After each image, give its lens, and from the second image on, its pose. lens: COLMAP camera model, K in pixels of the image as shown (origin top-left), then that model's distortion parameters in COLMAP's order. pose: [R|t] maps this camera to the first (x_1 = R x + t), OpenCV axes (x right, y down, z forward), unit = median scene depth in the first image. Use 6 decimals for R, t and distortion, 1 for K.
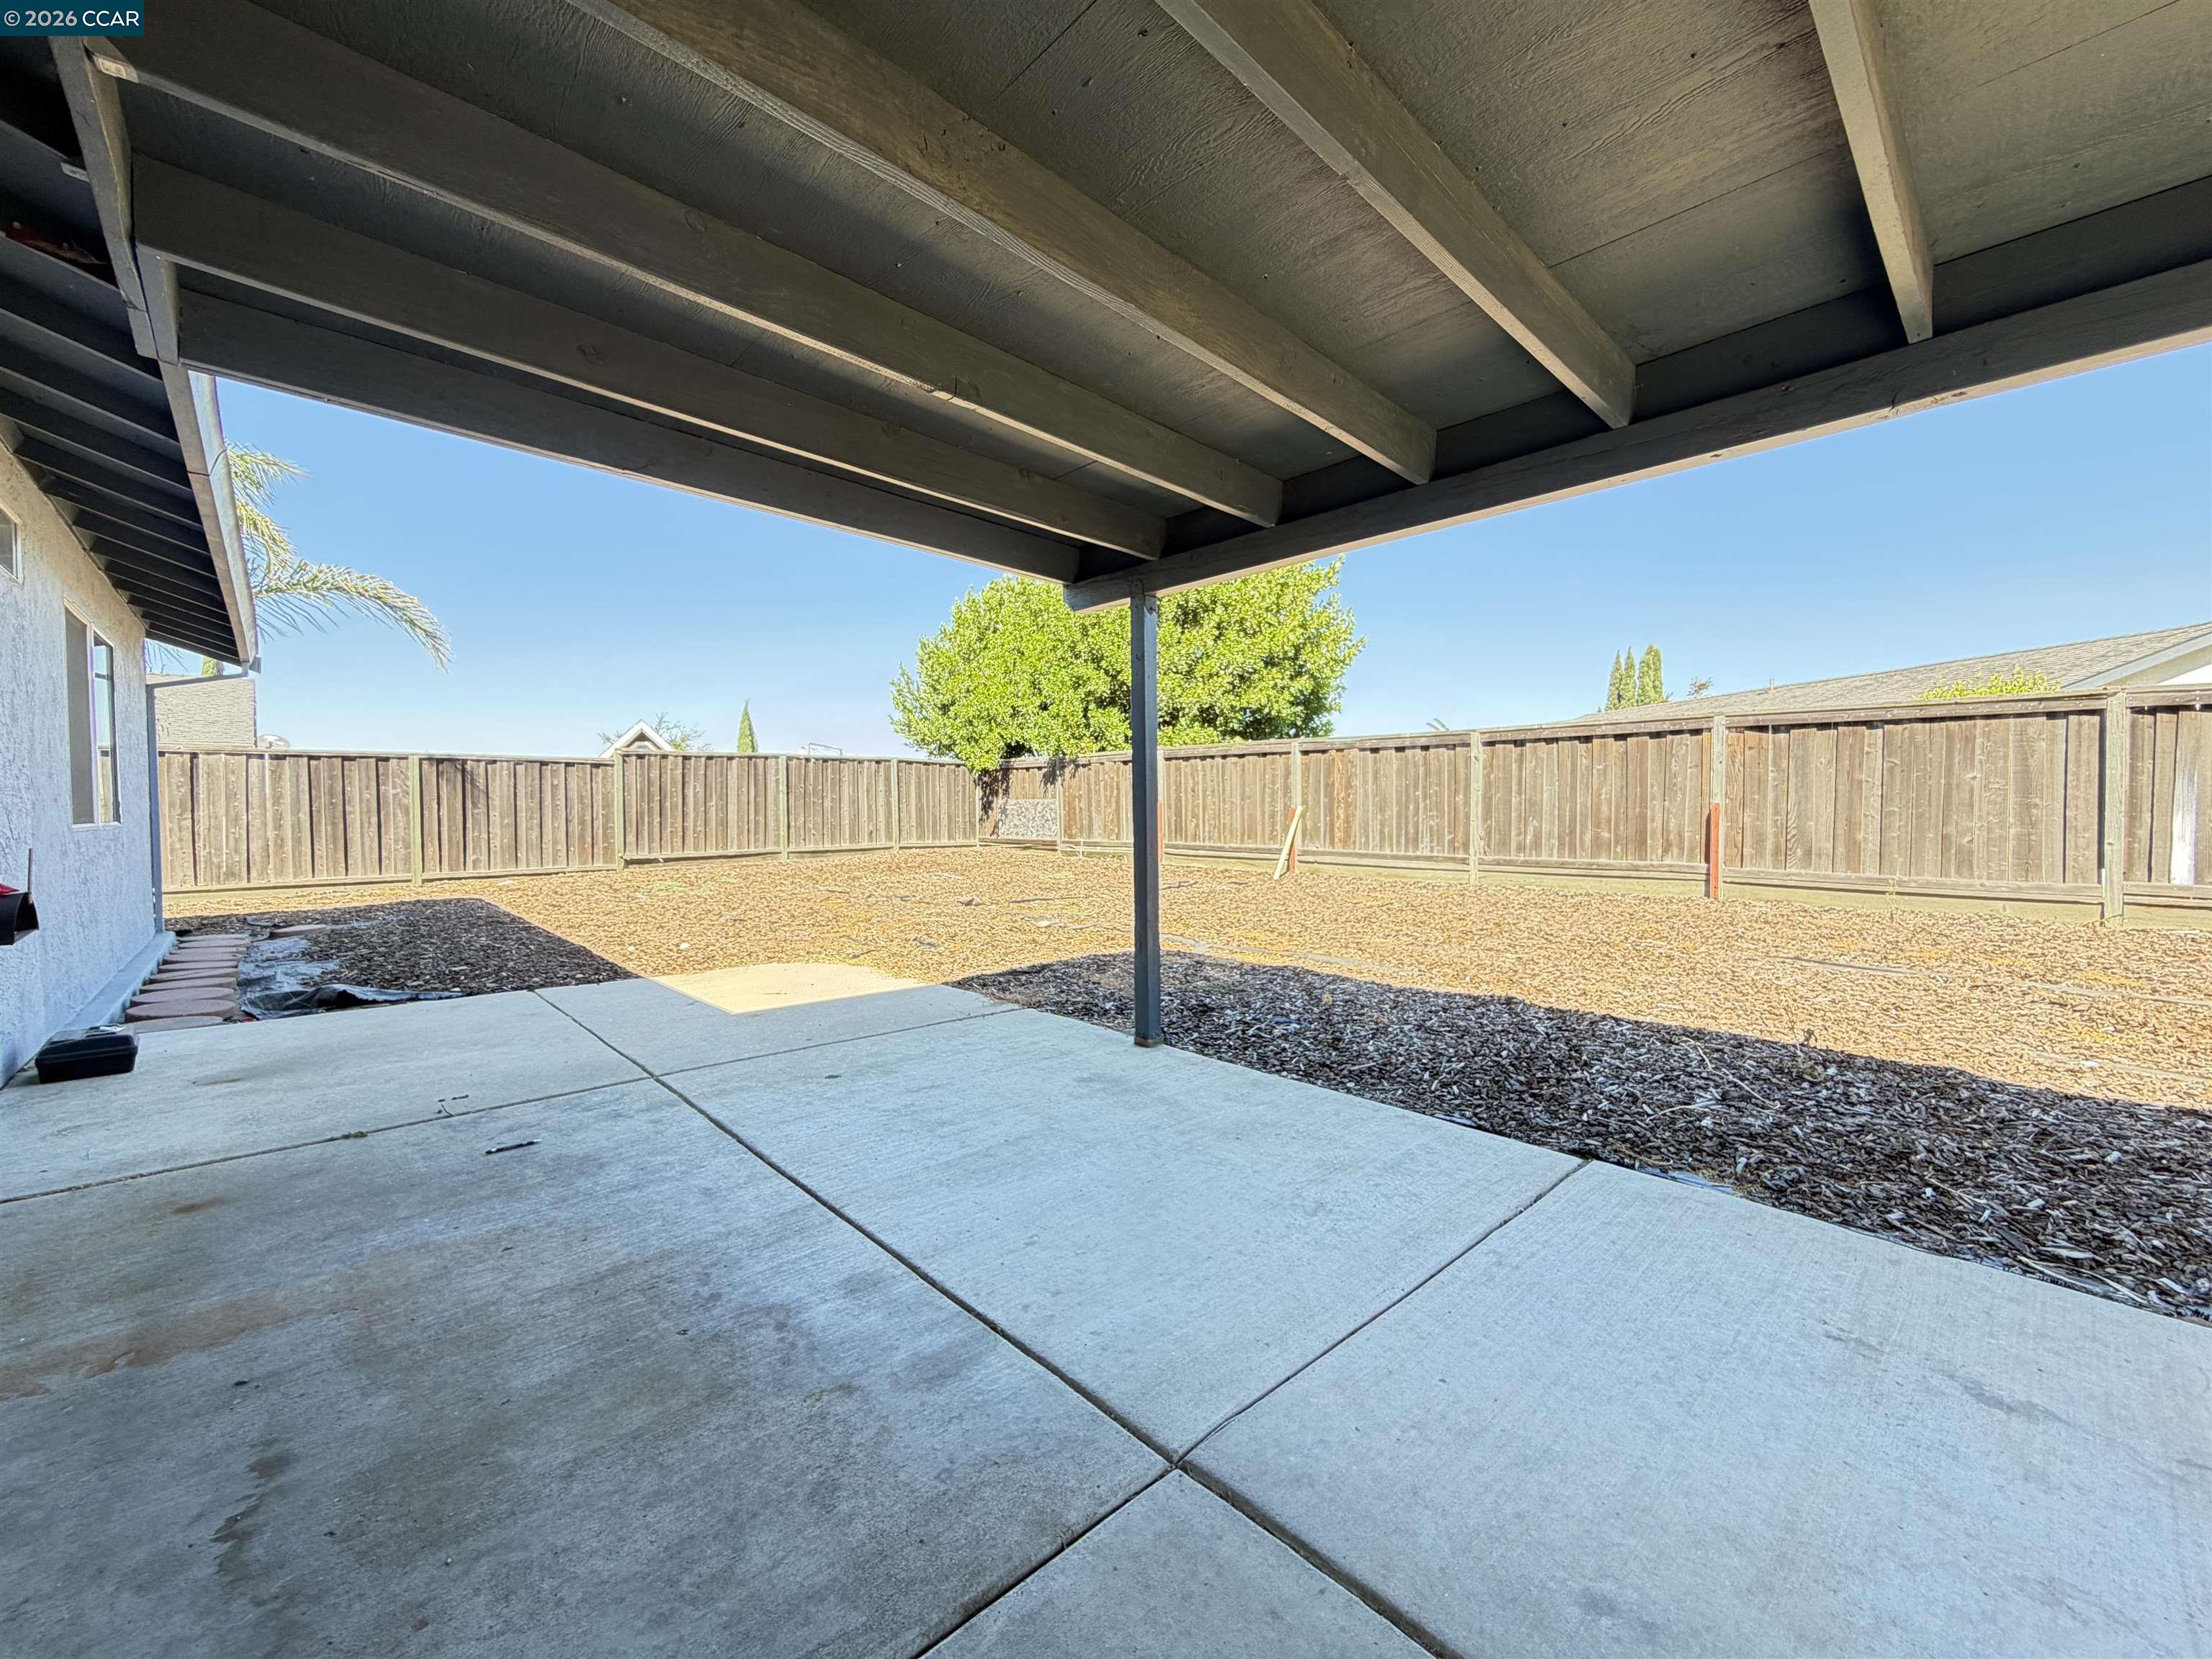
lens RADIAL K [[884.1, 0, 1103.0], [0, 884.1, 825.6], [0, 0, 1]] dist [0.001702, -0.000043]
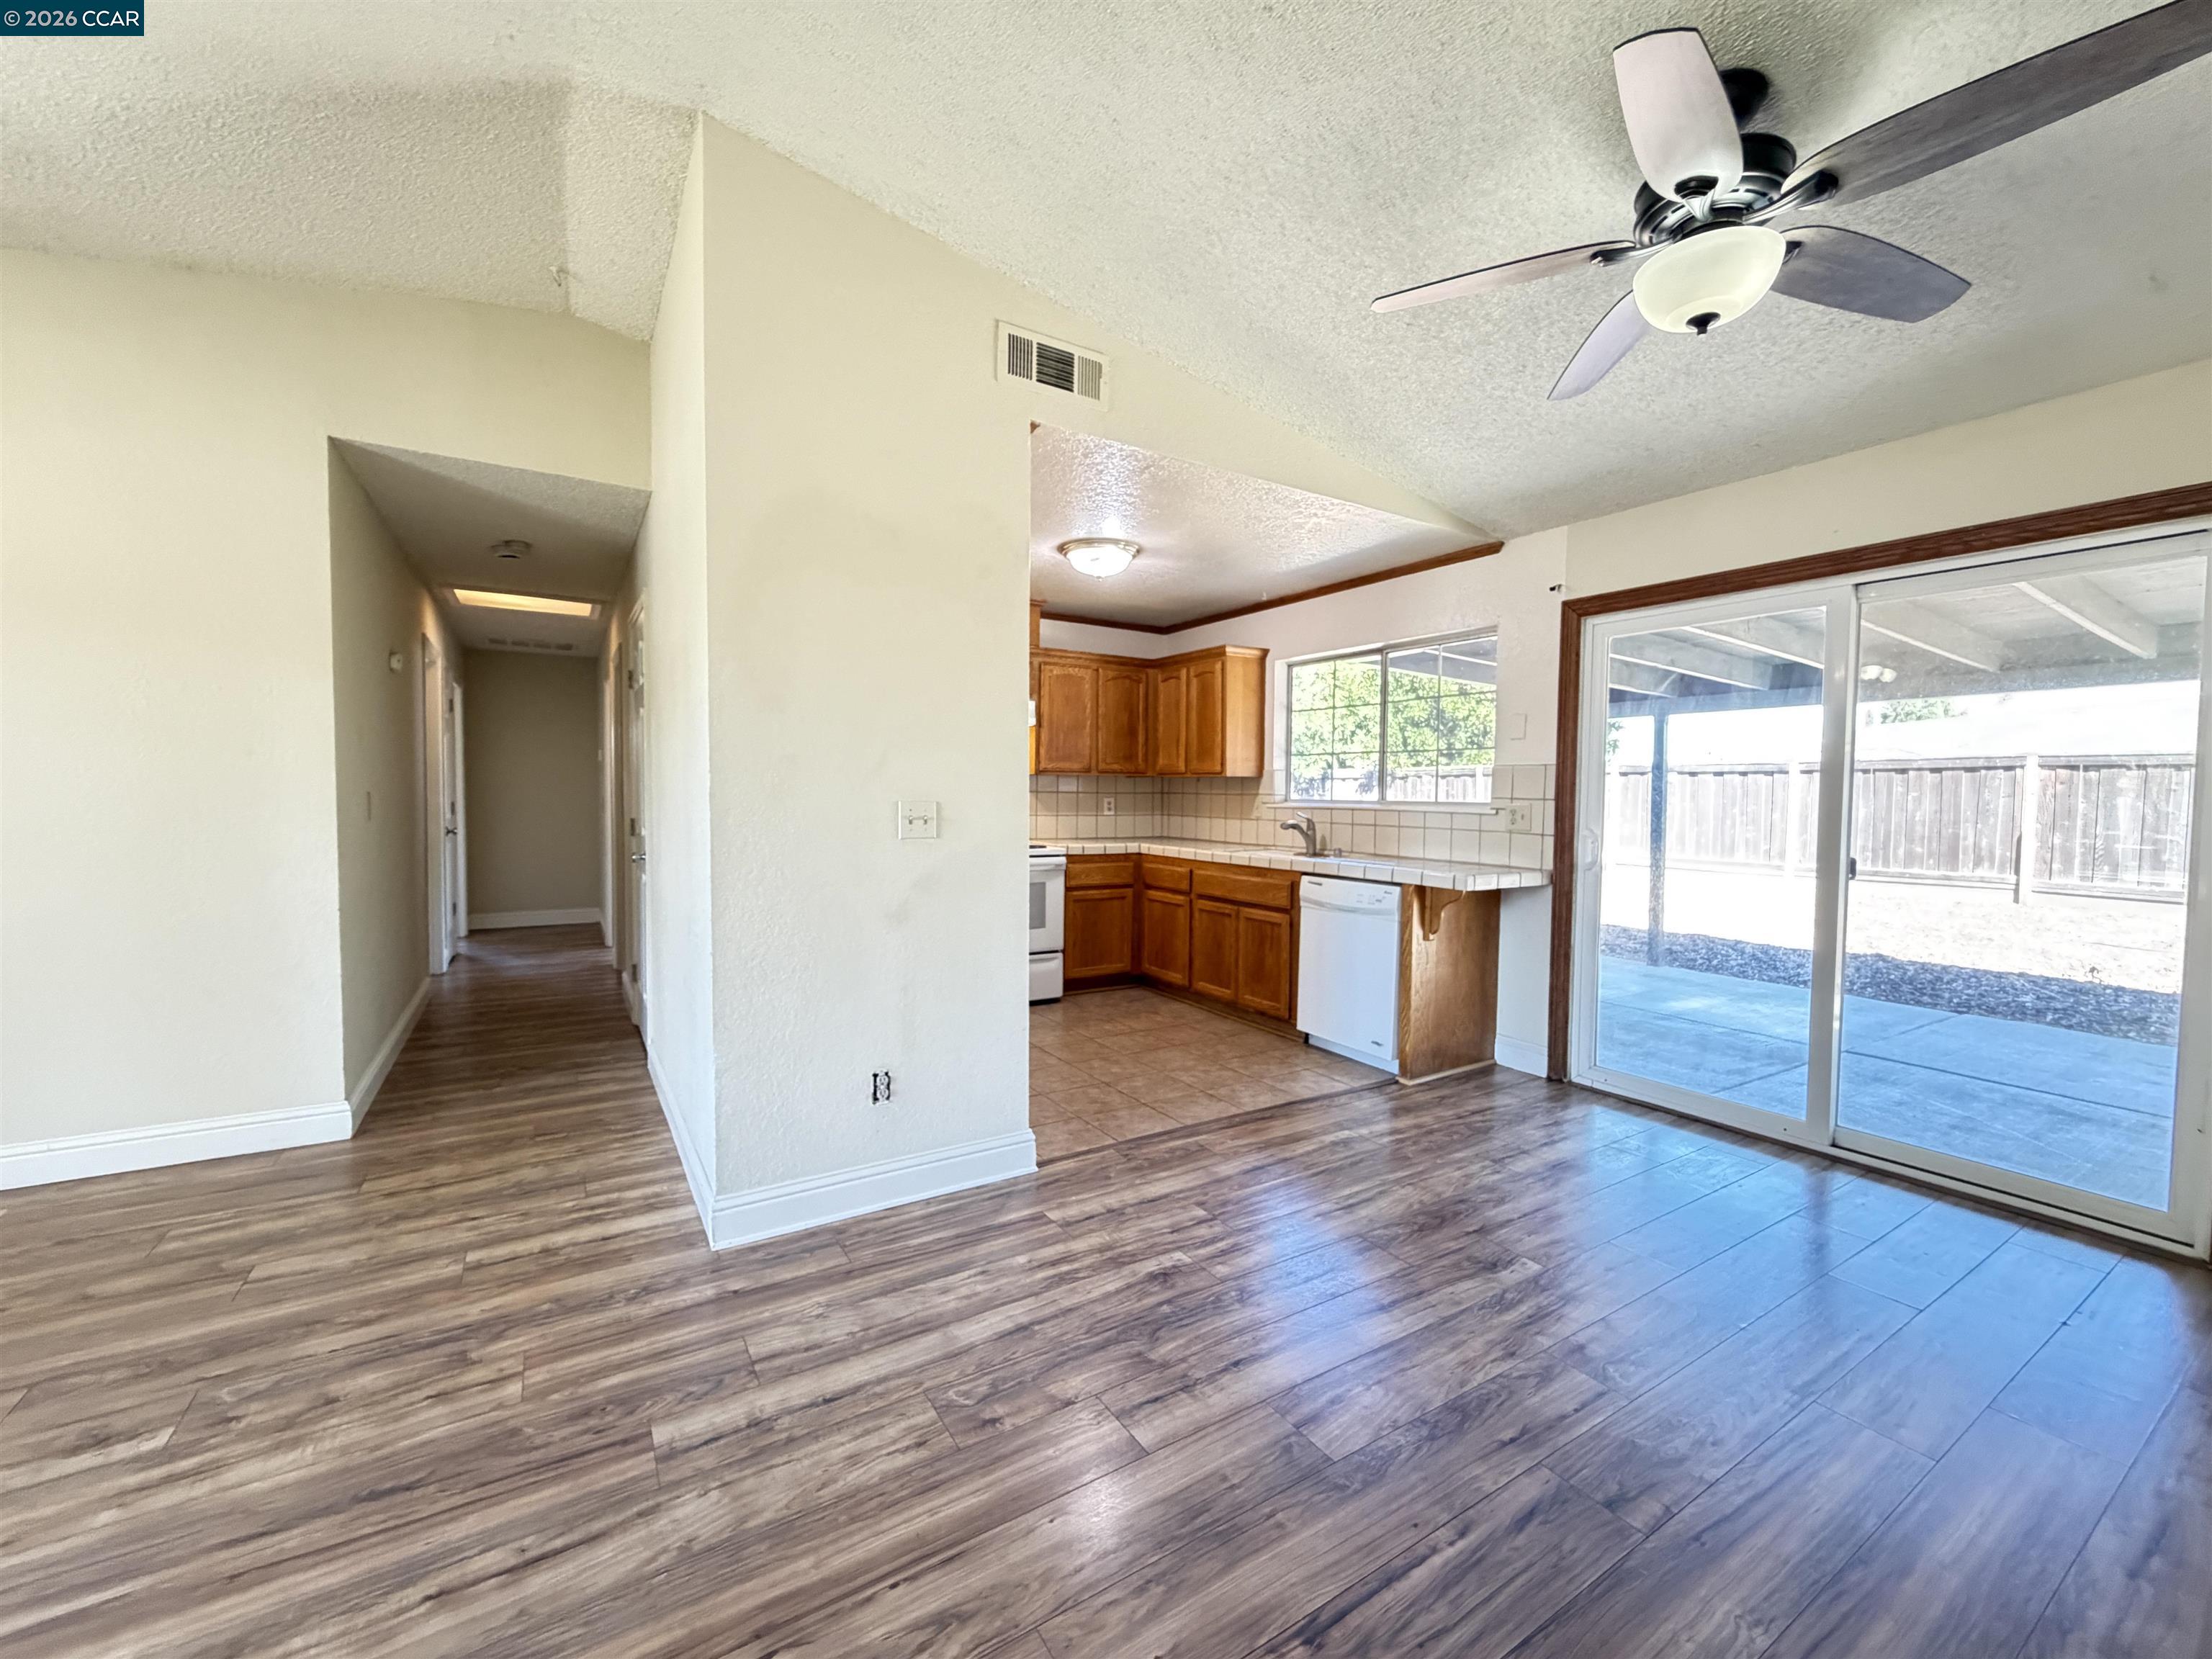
lens RADIAL K [[884.1, 0, 1100.5], [0, 884.1, 829.6], [0, 0, 1]] dist [0.001702, -0.000043]
pose [[0.982153, 0.019011, -0.187122, -0.326511], [-0.015621, 0.999686, 0.019575, -0.024410], [0.187436, -0.016303, 0.982142, -0.430648]]
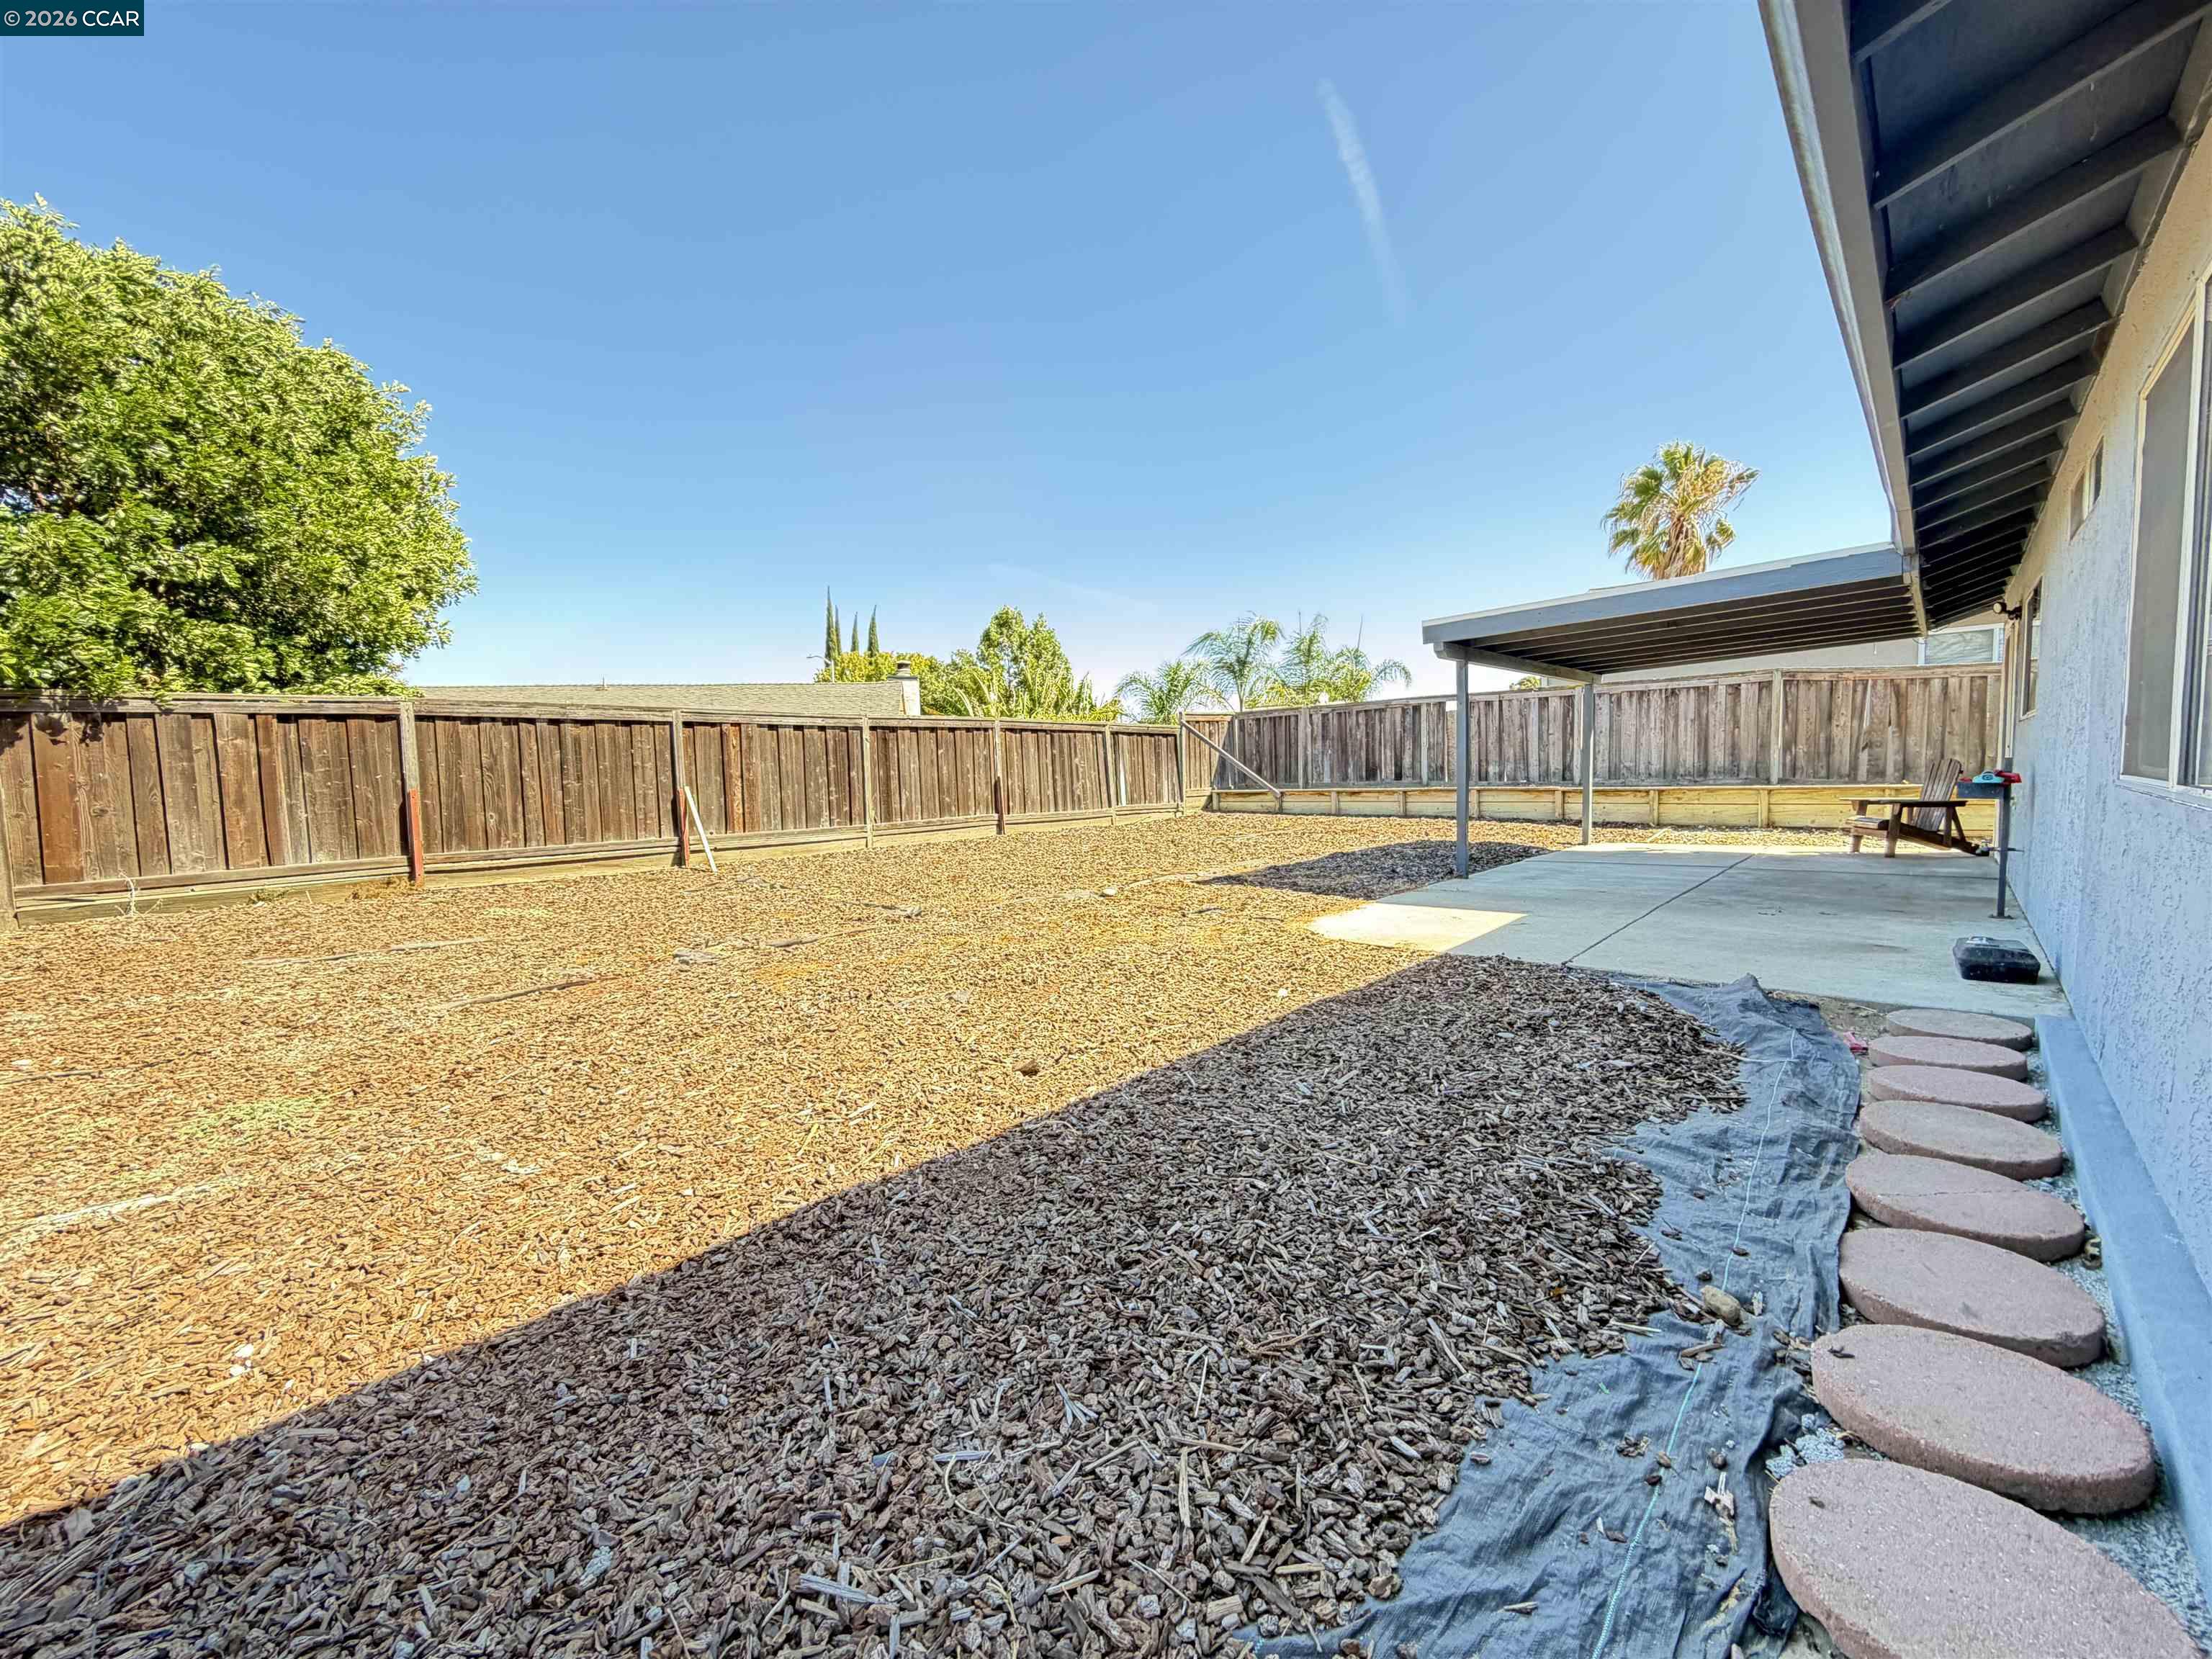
lens RADIAL K [[884.4, 0, 1106.2], [0, 884.4, 832.3], [0, 0, 1]] dist [-0.000543, -0.000023]
pose [[-0.064226, -0.063943, 0.995885, -0.871489], [0.054199, 0.996249, 0.067462, -0.019382], [-0.996462, 0.058309, -0.060519, 0.864626]]
